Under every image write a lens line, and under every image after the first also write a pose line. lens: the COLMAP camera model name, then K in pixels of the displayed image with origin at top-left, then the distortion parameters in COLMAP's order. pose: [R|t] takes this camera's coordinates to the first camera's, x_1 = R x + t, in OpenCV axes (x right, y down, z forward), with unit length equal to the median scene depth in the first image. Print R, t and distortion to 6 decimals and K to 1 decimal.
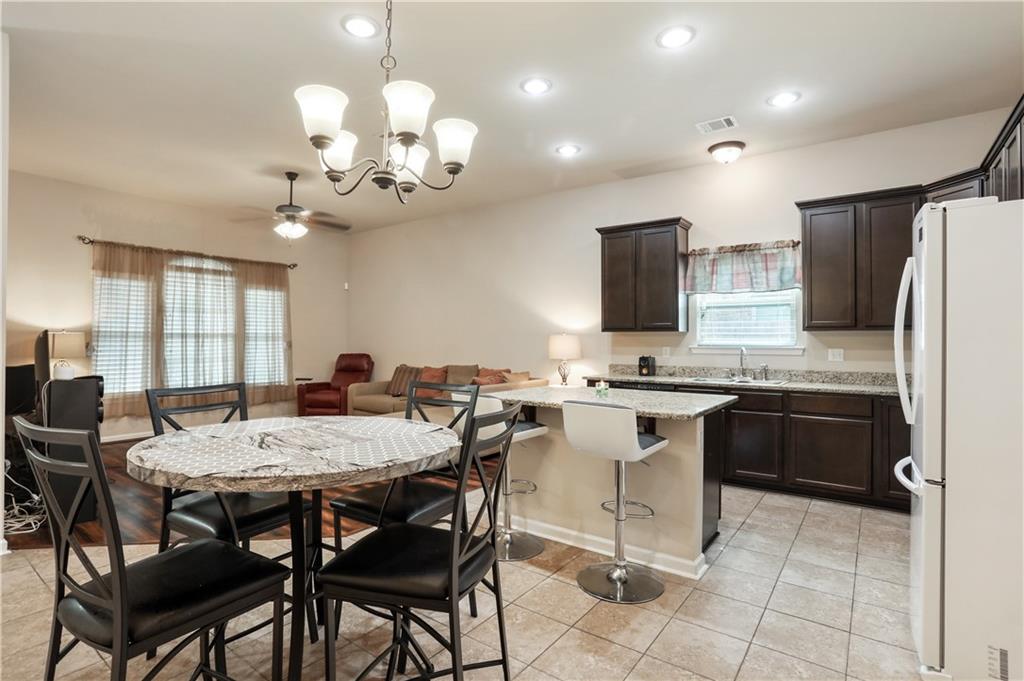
lens RADIAL K [[503.9, 0, 508.8], [0, 503.9, 339.2], [0, 0, 1]] dist [-0.042247, 0.016478]
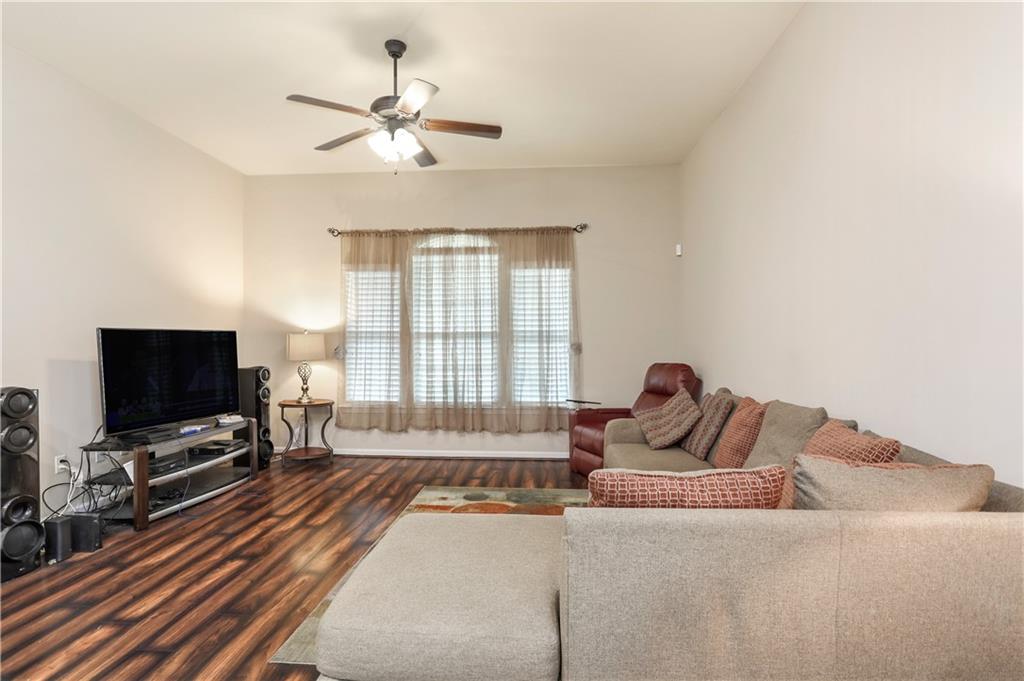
lens RADIAL K [[503.9, 0, 515.3], [0, 503.9, 347.3], [0, 0, 1]] dist [-0.042247, 0.016478]
pose [[0.544921, 0.013669, -0.838376, 0.091461], [0.005834, 0.999781, 0.020092, -0.003666], [0.838467, -0.015839, 0.544722, 0.667353]]
